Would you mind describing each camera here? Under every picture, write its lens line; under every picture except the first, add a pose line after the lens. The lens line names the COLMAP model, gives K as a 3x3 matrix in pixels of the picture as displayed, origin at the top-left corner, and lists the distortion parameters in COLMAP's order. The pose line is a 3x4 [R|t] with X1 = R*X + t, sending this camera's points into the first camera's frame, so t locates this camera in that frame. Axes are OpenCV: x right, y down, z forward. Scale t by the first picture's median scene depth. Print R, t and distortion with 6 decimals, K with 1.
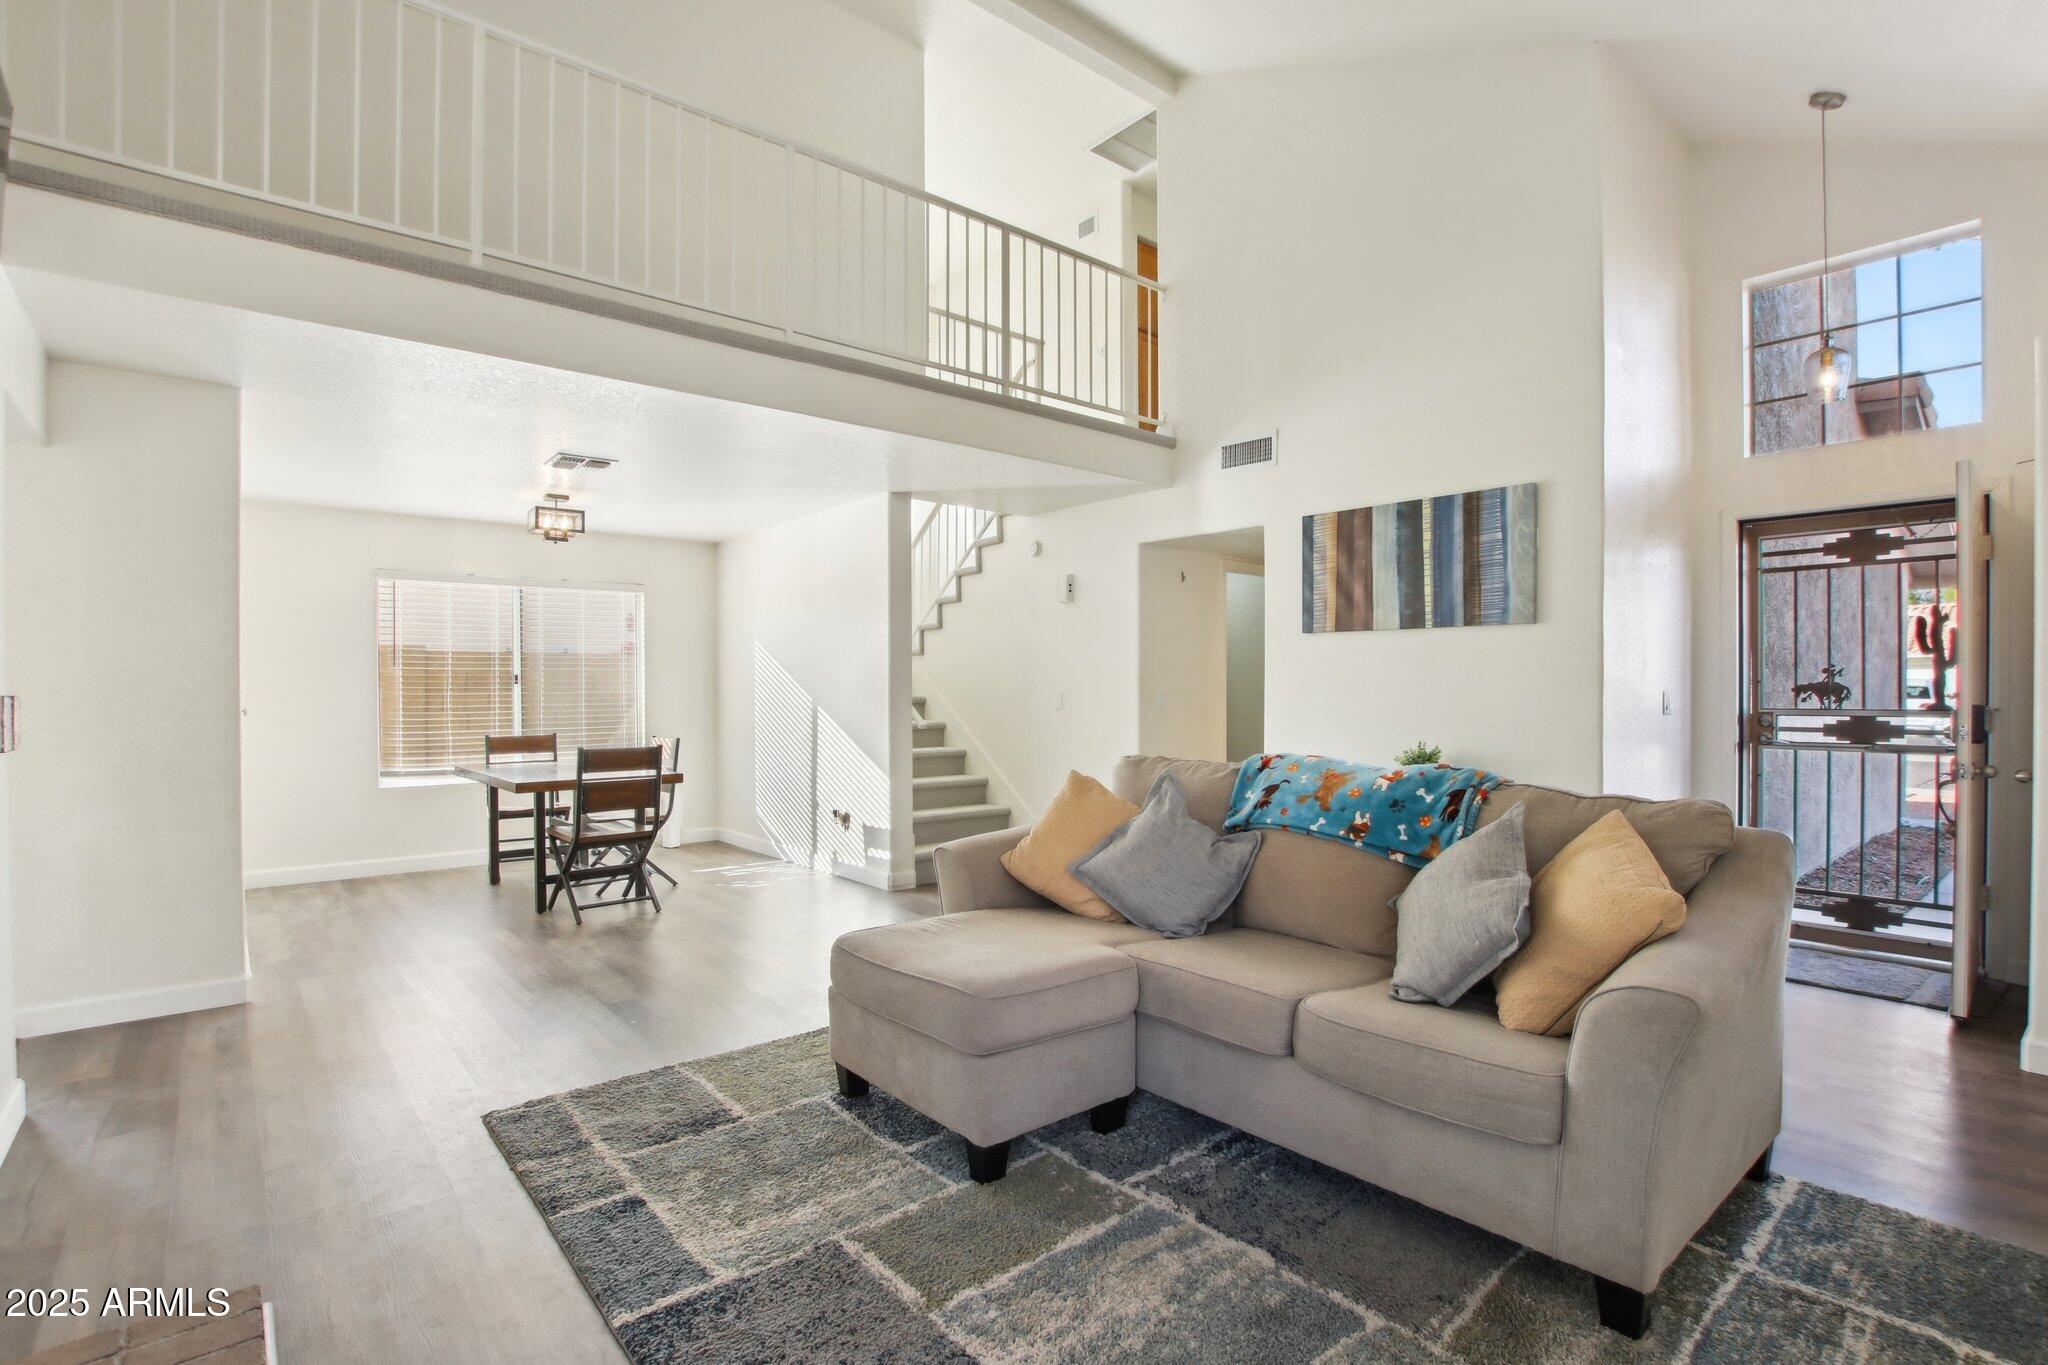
lens RADIAL K [[976.6, 0, 1018.8], [0, 976.6, 699.1], [0, 0, 1]] dist [-0.016324, -0.000181]
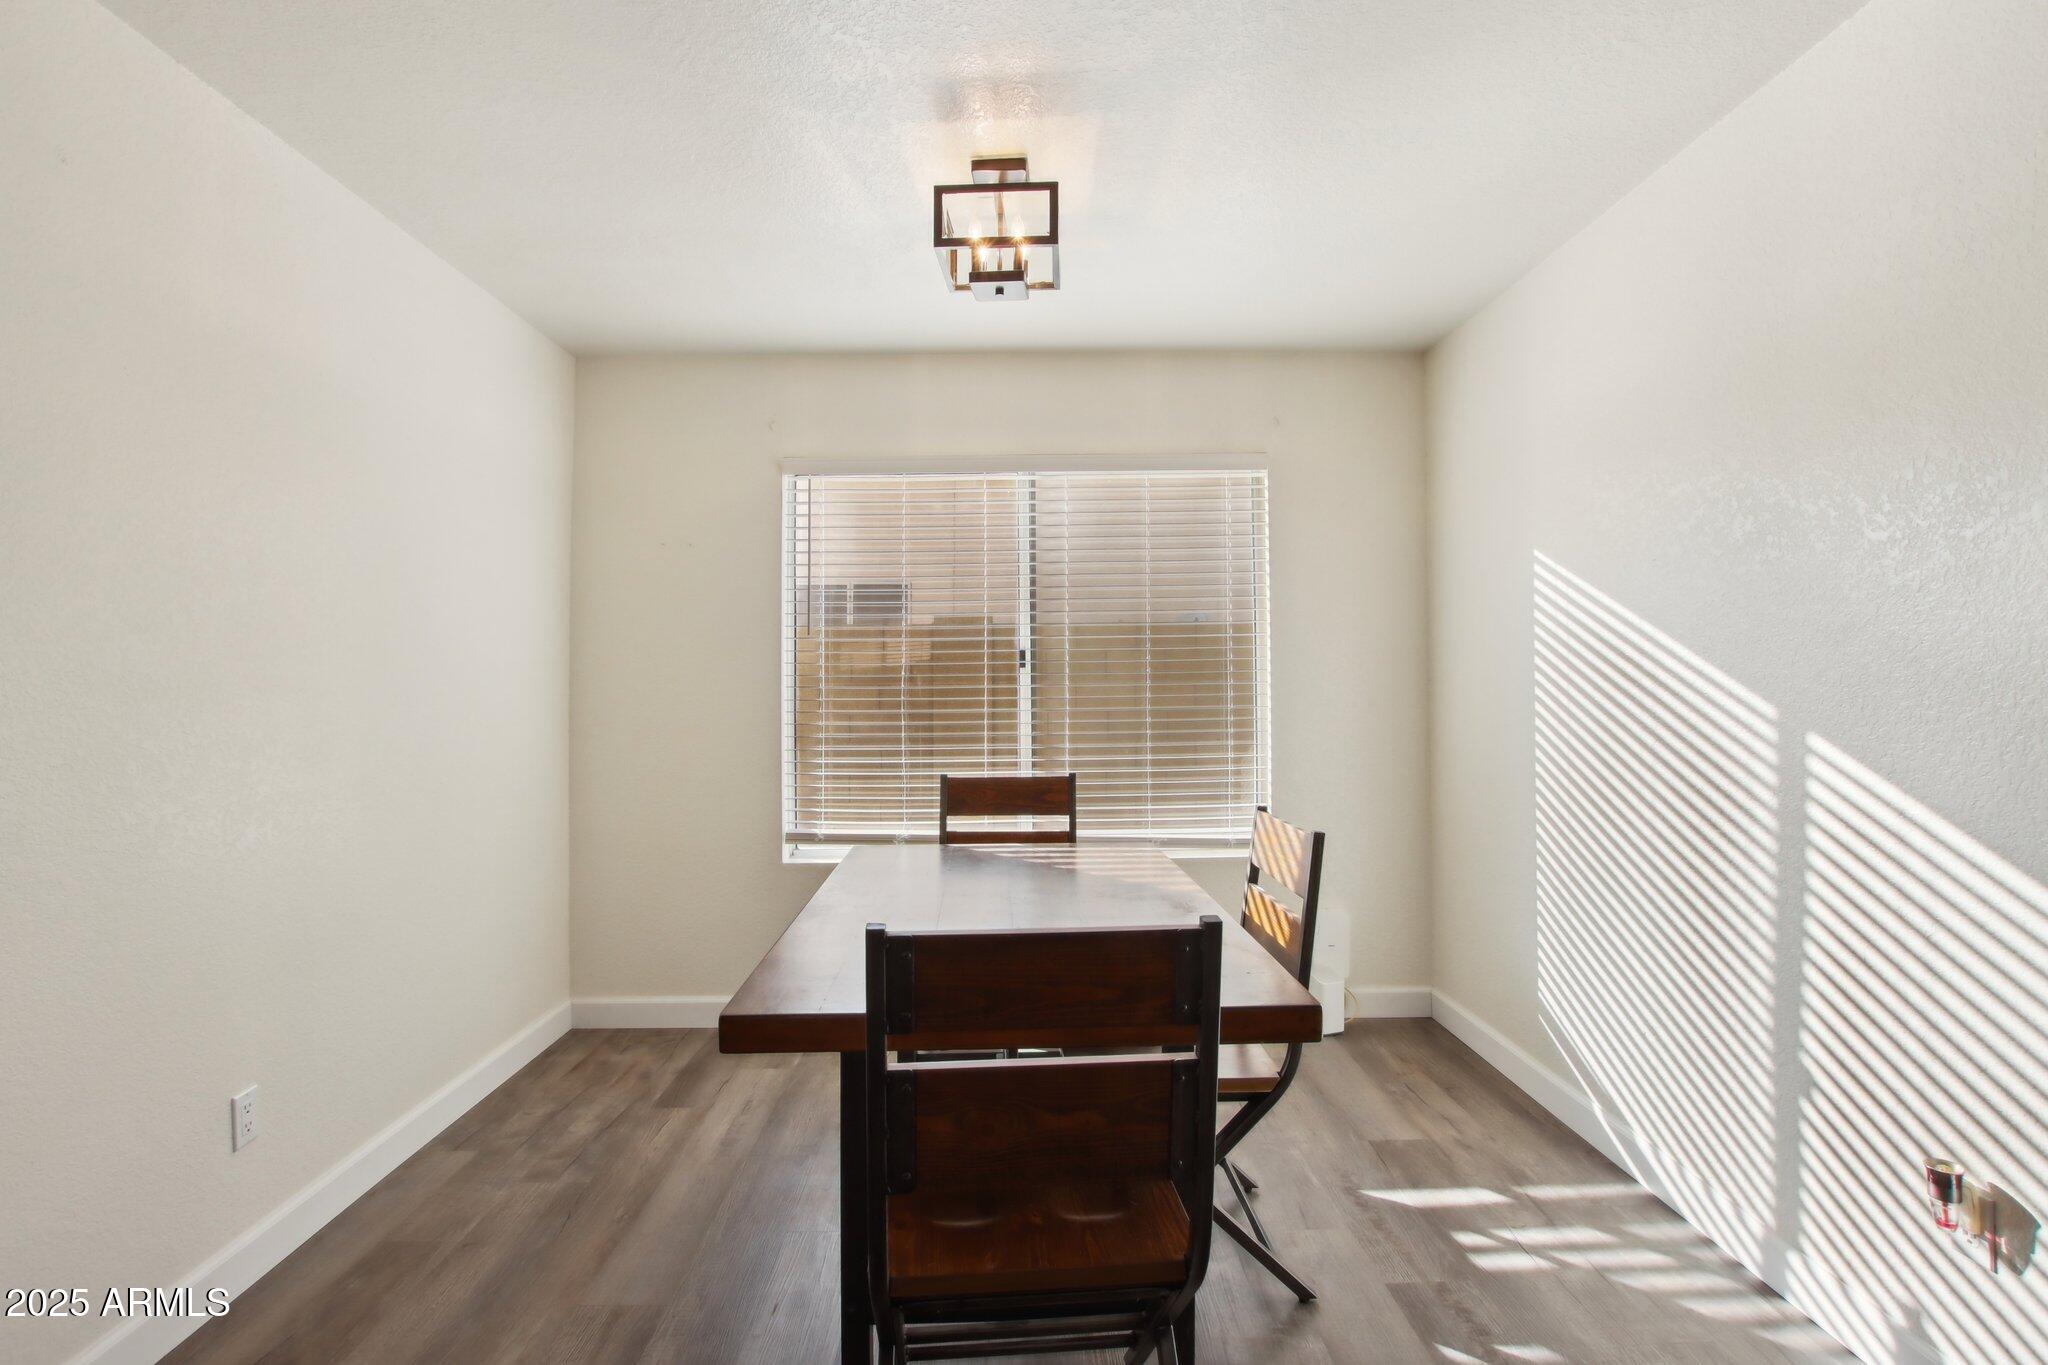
lens RADIAL K [[972.0, 0, 1022.9], [0, 972.0, 669.4], [0, 0, 1]] dist [-0.017372, -0.000197]
pose [[0.778388, -0.006337, -0.627751, -0.225256], [-0.004143, 0.999875, -0.015231, -0.007820], [0.627770, 0.014456, 0.778265, 0.690603]]
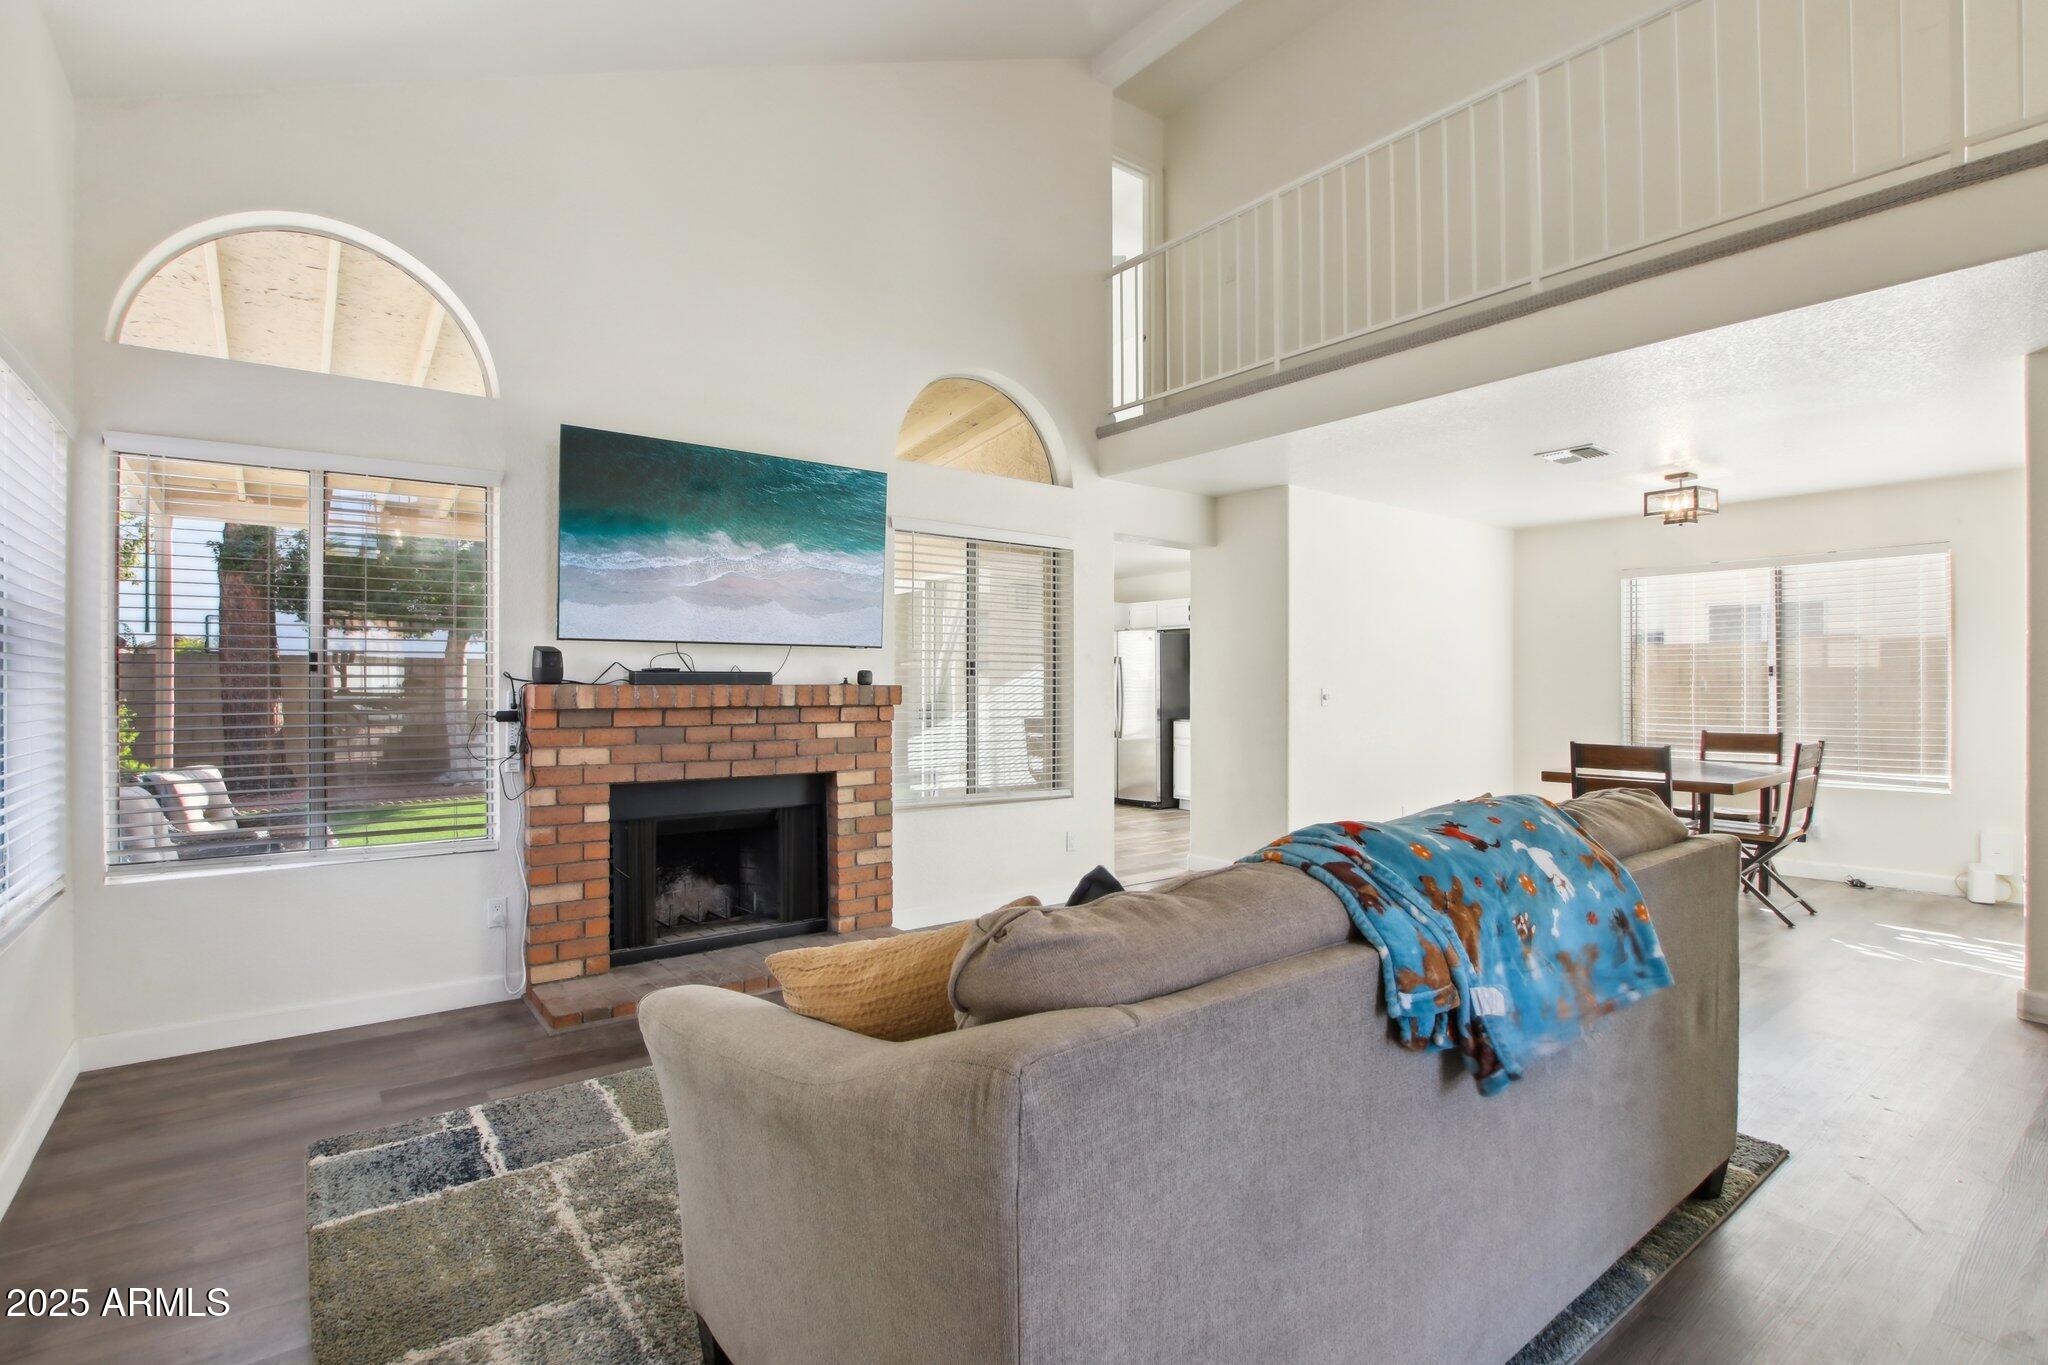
lens RADIAL K [[976.6, 0, 1018.8], [0, 976.6, 699.1], [0, 0, 1]] dist [-0.016324, -0.000181]
pose [[-0.047313, 0.017391, -0.998729, 0.468912], [-0.008940, 0.999801, 0.017833, -0.004732], [0.998840, 0.009772, -0.047148, 0.397941]]
